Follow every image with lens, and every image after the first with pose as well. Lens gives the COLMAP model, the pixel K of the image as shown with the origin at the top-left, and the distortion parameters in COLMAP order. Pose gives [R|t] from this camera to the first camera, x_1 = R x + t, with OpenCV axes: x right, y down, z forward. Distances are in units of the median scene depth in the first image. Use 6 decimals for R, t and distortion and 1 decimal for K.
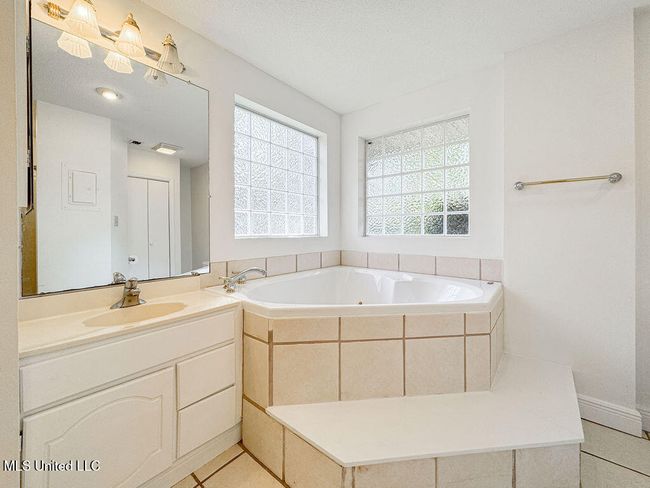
lens RADIAL K [[266.9, 0, 340.3], [0, 266.9, 233.1], [0, 0, 1]] dist [0.003106, -0.000211]
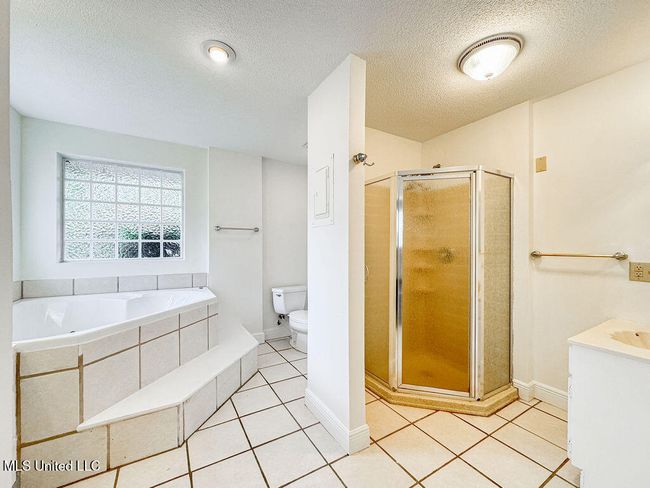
lens RADIAL K [[266.9, 0, 323.2], [0, 266.9, 246.1], [0, 0, 1]] dist [0.003106, -0.000211]
pose [[0.349009, 0.000174, 0.937119, -0.846601], [0.007483, 0.999968, -0.002973, -0.062818], [-0.937089, 0.008050, 0.348997, -0.286124]]
